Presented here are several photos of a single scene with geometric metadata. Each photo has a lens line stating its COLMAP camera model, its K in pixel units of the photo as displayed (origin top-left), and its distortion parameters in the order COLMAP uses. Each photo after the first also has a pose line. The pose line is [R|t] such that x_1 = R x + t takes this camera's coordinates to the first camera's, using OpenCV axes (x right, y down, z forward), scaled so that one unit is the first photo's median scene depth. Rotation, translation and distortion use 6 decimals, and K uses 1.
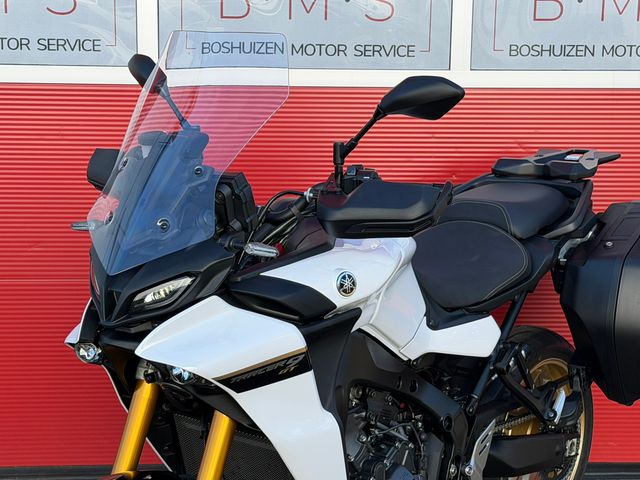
lens RADIAL K [[1337.5, 0, 318.2], [0, 1337.5, 244.9], [0, 0, 1]] dist [0.153842, 0.000000]
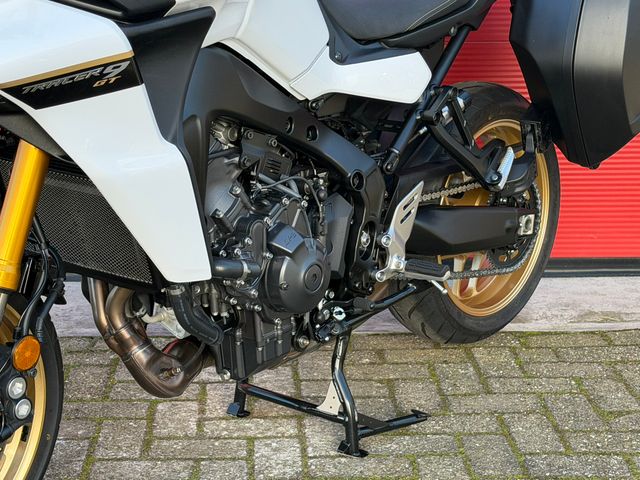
lens RADIAL K [[1337.5, 0, 305.7], [0, 1337.5, 243.3], [0, 0, 1]] dist [0.153842, 0.000000]
pose [[0.999211, -0.002622, -0.039625, 0.095340], [0.006707, 0.994629, 0.103291, 0.084922], [0.039141, -0.103476, 0.993862, 0.191713]]
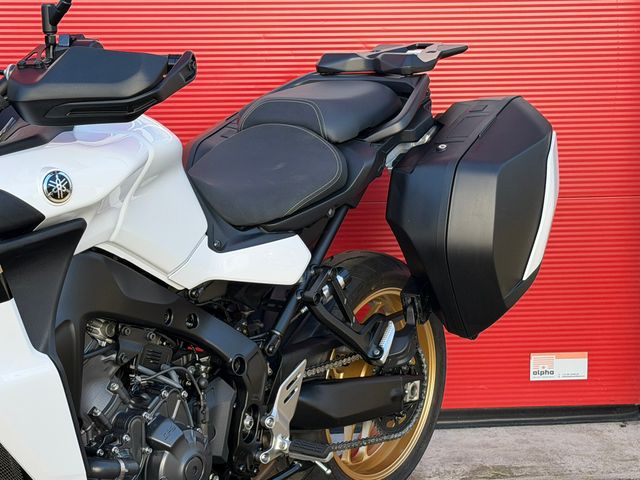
lens RADIAL K [[1337.5, 0, 316.2], [0, 1337.5, 240.3], [0, 0, 1]] dist [0.153842, 0.000000]
pose [[0.999303, -0.025661, 0.027119, 0.120984], [0.024931, 0.999326, 0.026933, 0.034976], [-0.027792, -0.026238, 0.999269, 0.181798]]
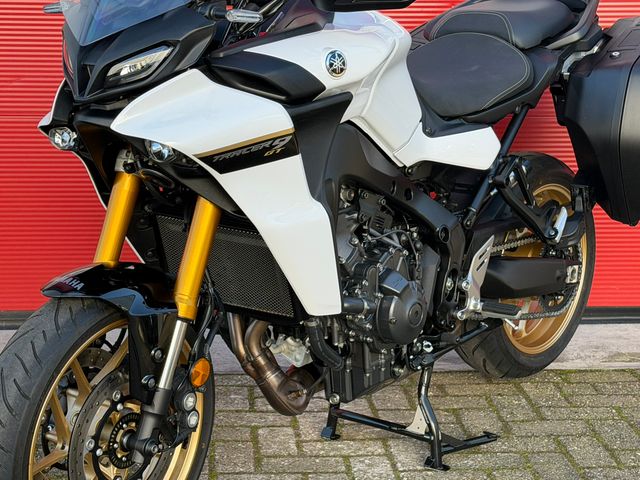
lens RADIAL K [[1337.5, 0, 316.2], [0, 1337.5, 245.0], [0, 0, 1]] dist [0.153842, 0.000000]
pose [[0.999987, -0.004045, -0.002998, 0.007715], [0.004205, 0.998460, 0.055310, 0.085205], [0.002770, -0.055322, 0.998465, 0.042832]]
